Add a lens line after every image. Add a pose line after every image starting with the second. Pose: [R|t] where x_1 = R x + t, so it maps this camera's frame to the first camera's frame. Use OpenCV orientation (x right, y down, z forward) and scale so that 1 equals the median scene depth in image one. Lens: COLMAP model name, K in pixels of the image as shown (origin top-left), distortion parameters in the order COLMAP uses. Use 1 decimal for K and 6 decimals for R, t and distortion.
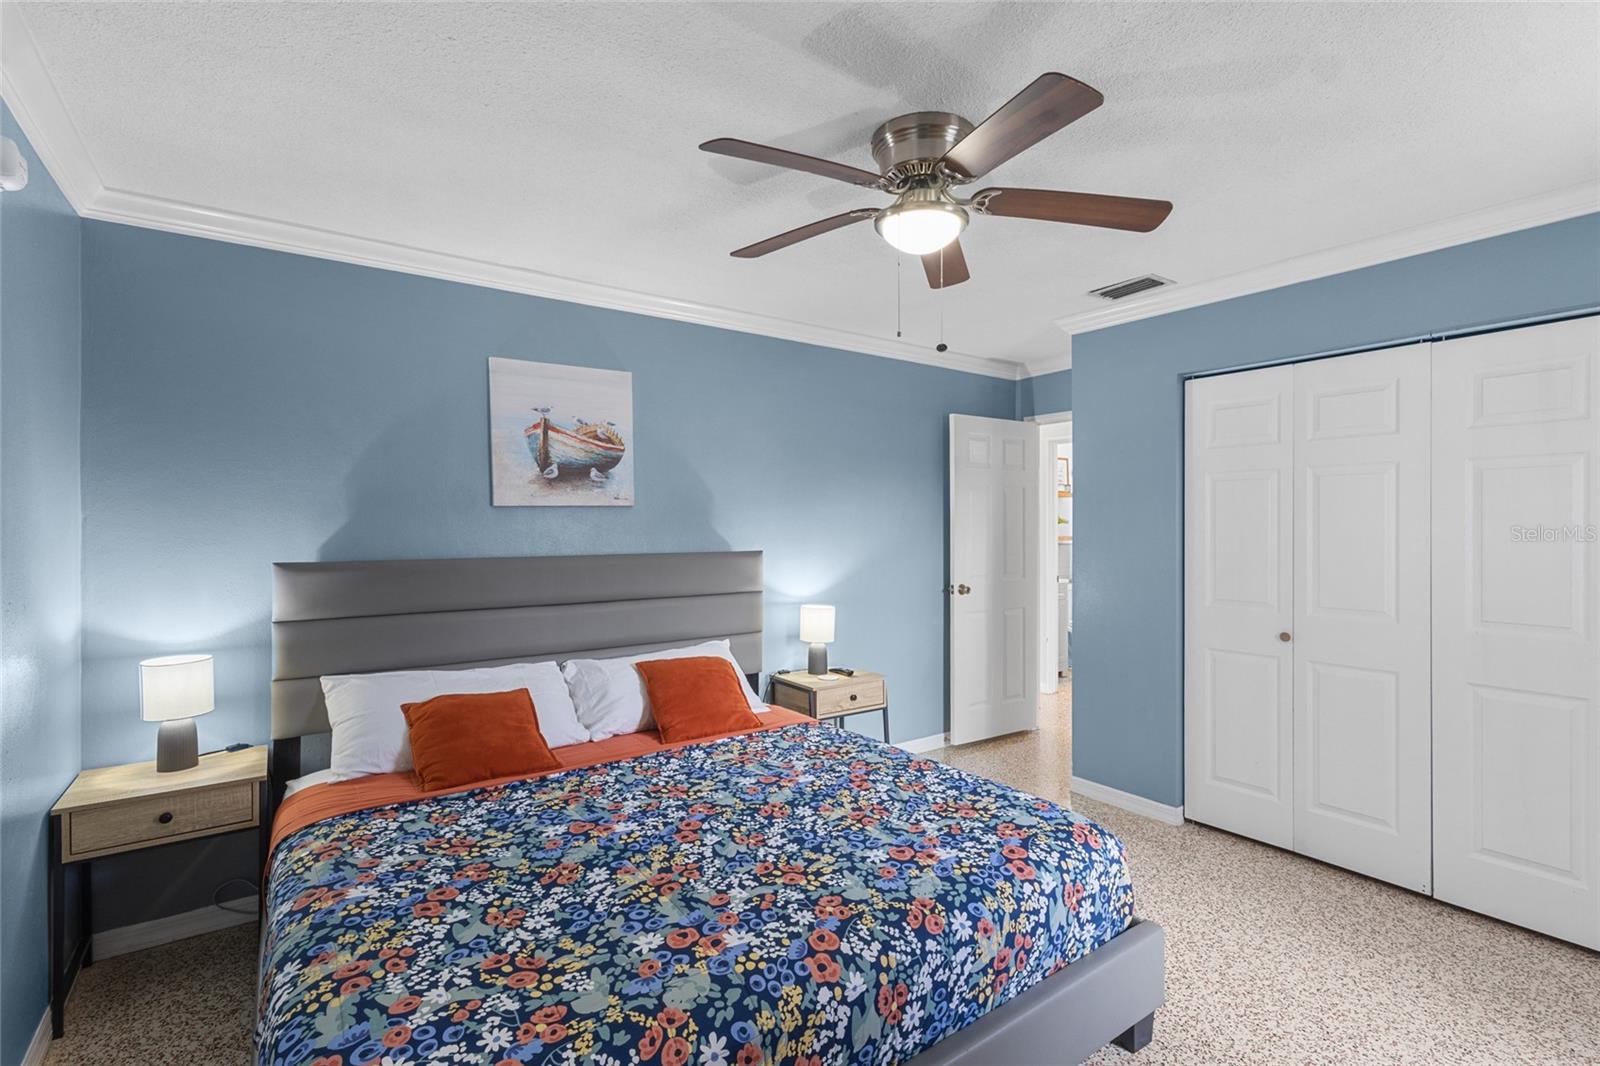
lens RADIAL K [[736.1, 0, 799.8], [0, 736.1, 531.5], [0, 0, 1]] dist [-0.003216, 0.001620]
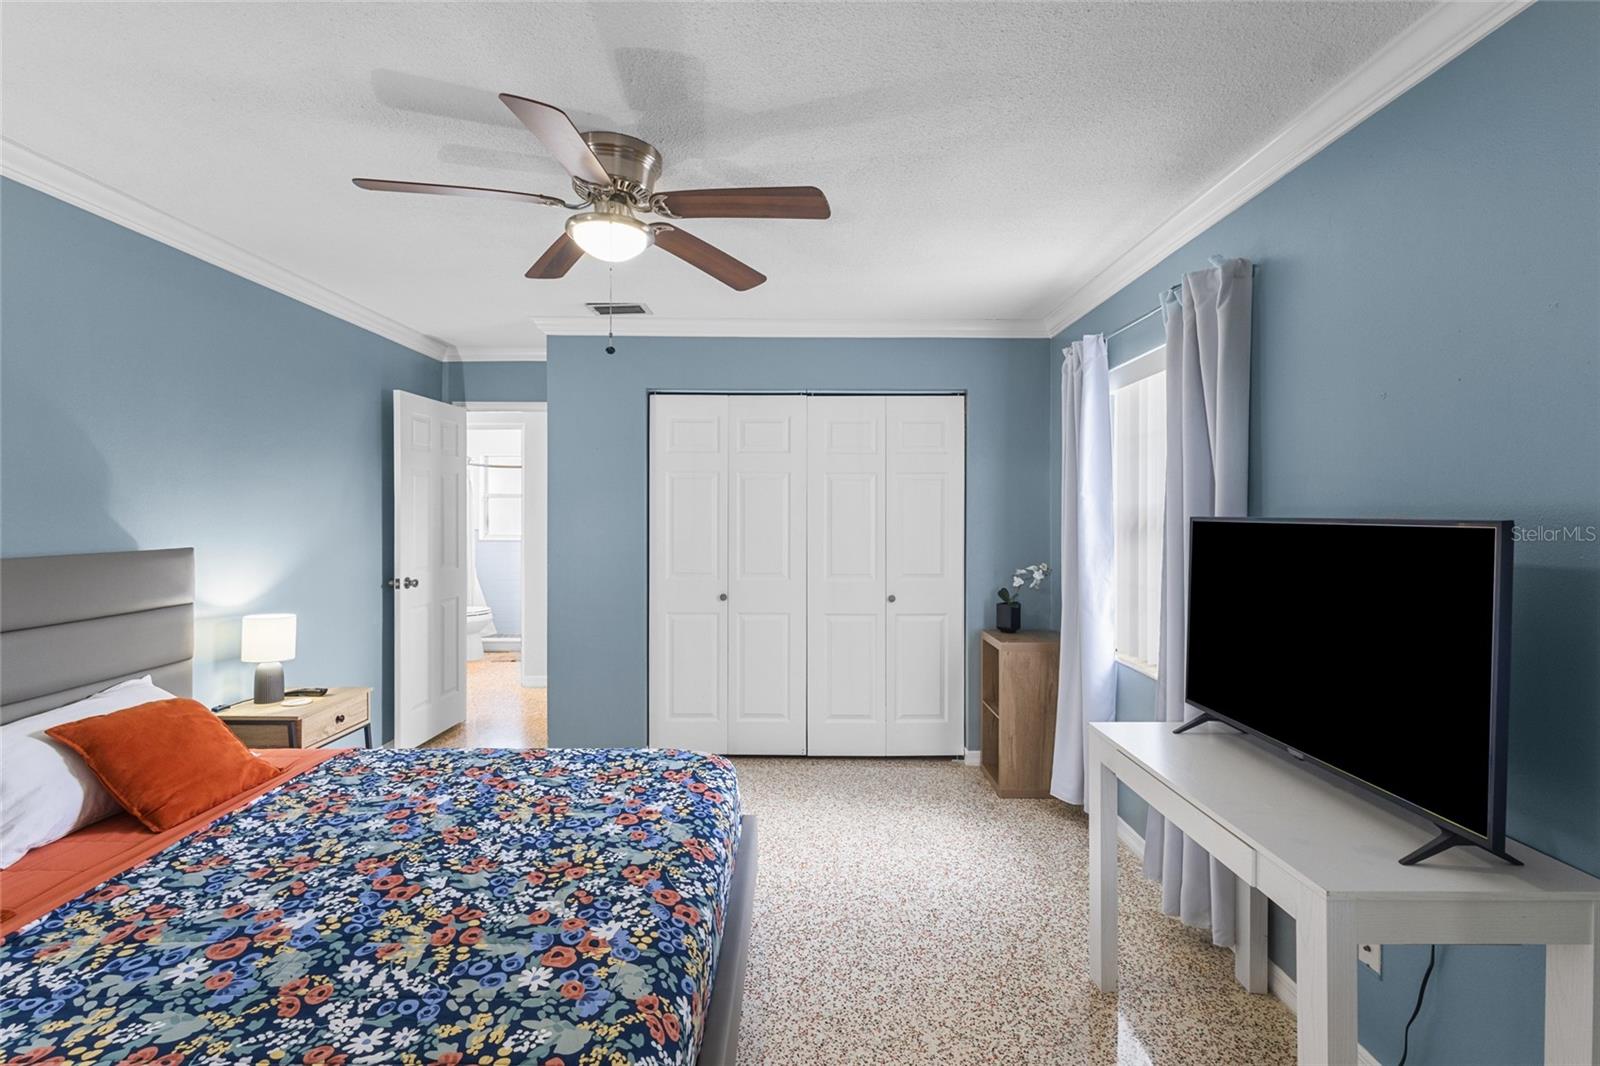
lens RADIAL K [[736.1, 0, 806.7], [0, 736.1, 522.5], [0, 0, 1]] dist [-0.003216, 0.001620]
pose [[0.577370, -0.007935, 0.816444, -0.479976], [0.002100, 0.999964, 0.008234, -0.006173], [-0.816480, -0.003040, 0.577366, 0.131218]]
